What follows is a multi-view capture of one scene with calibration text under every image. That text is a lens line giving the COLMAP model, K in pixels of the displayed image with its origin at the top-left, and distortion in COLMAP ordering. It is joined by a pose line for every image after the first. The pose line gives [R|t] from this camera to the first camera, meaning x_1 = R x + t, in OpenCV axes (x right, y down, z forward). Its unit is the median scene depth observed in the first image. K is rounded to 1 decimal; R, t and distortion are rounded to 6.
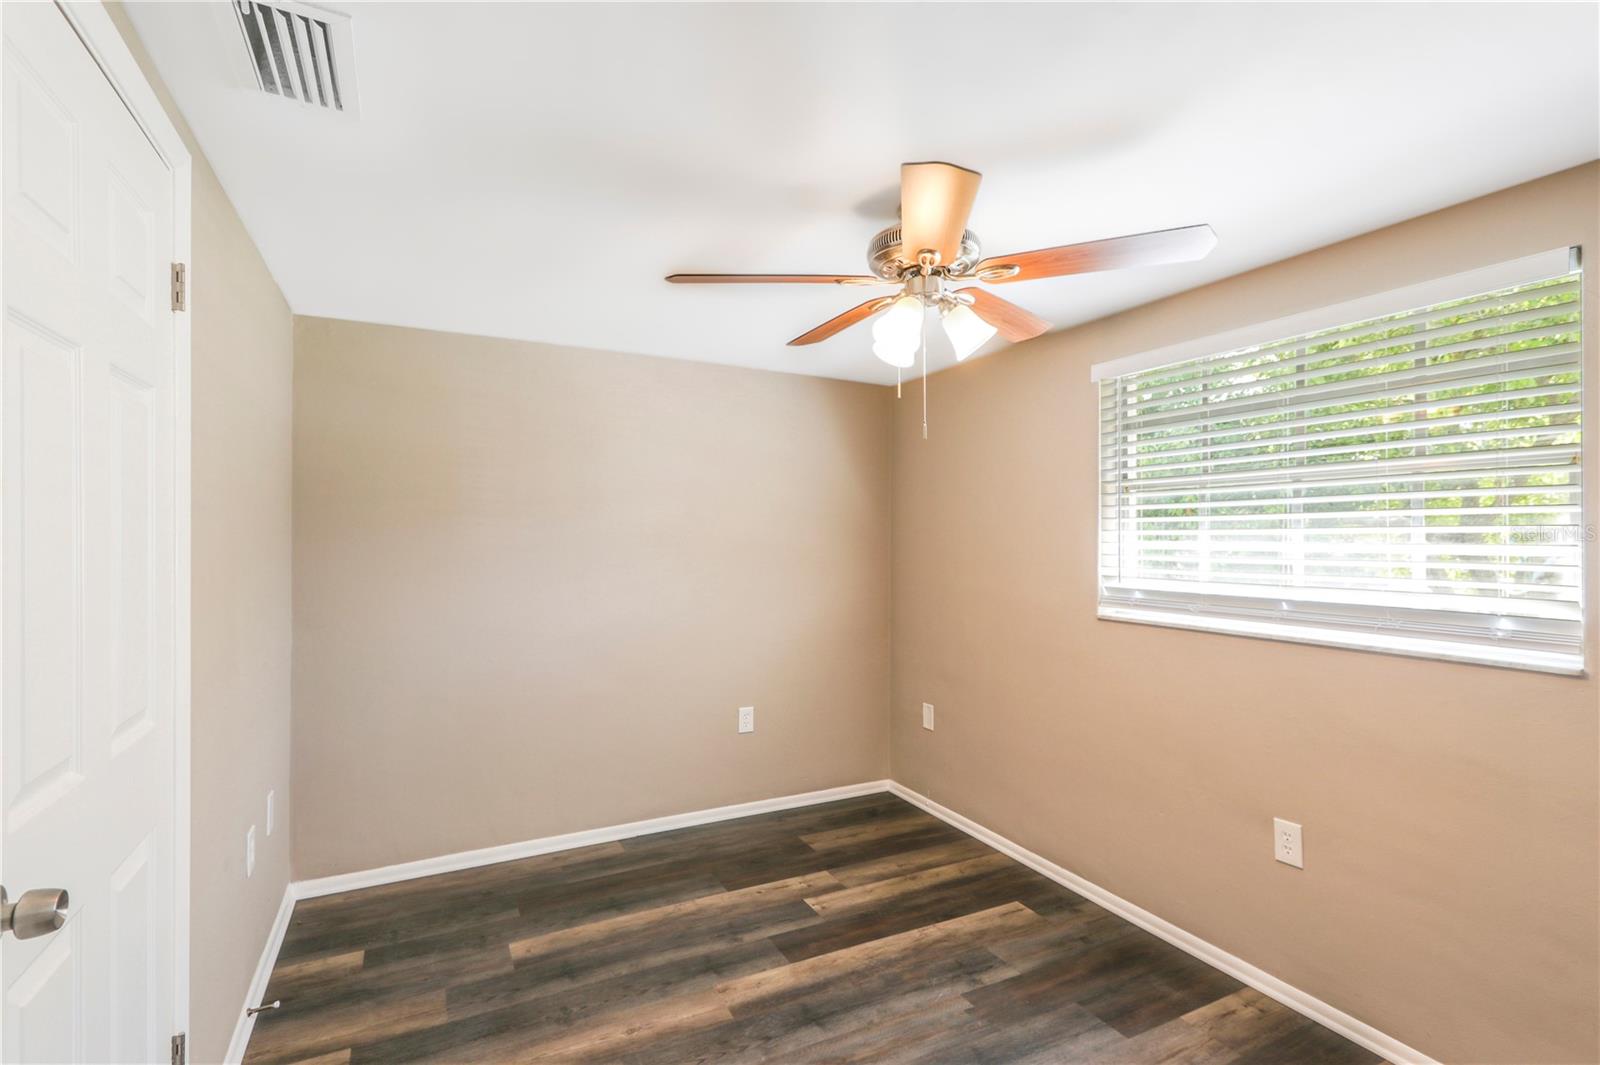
lens RADIAL K [[746.2, 0, 814.0], [0, 746.2, 517.6], [0, 0, 1]] dist [0.005031, -0.001509]
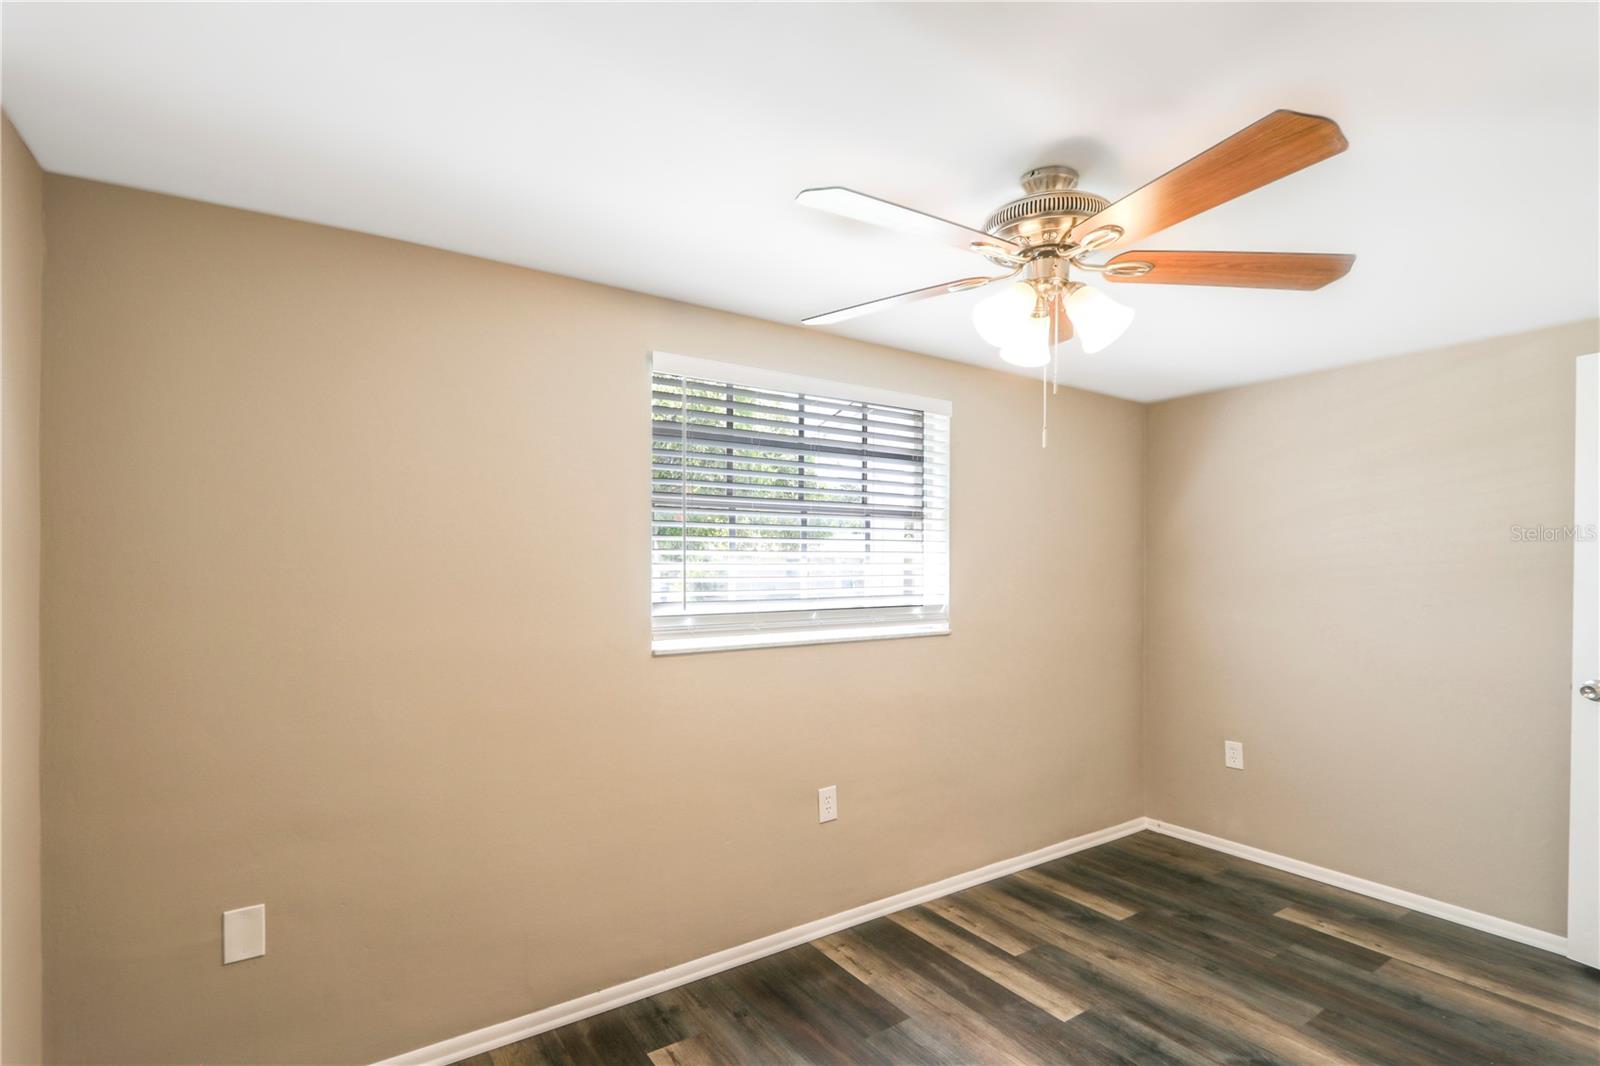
lens RADIAL K [[746.2, 0, 787.7], [0, 746.2, 555.0], [0, 0, 1]] dist [0.005031, -0.001509]
pose [[-0.103714, 0.006992, 0.994583, -0.513788], [-0.033785, 0.999373, -0.010548, 0.030122], [-0.994033, -0.034696, -0.103413, 1.034289]]
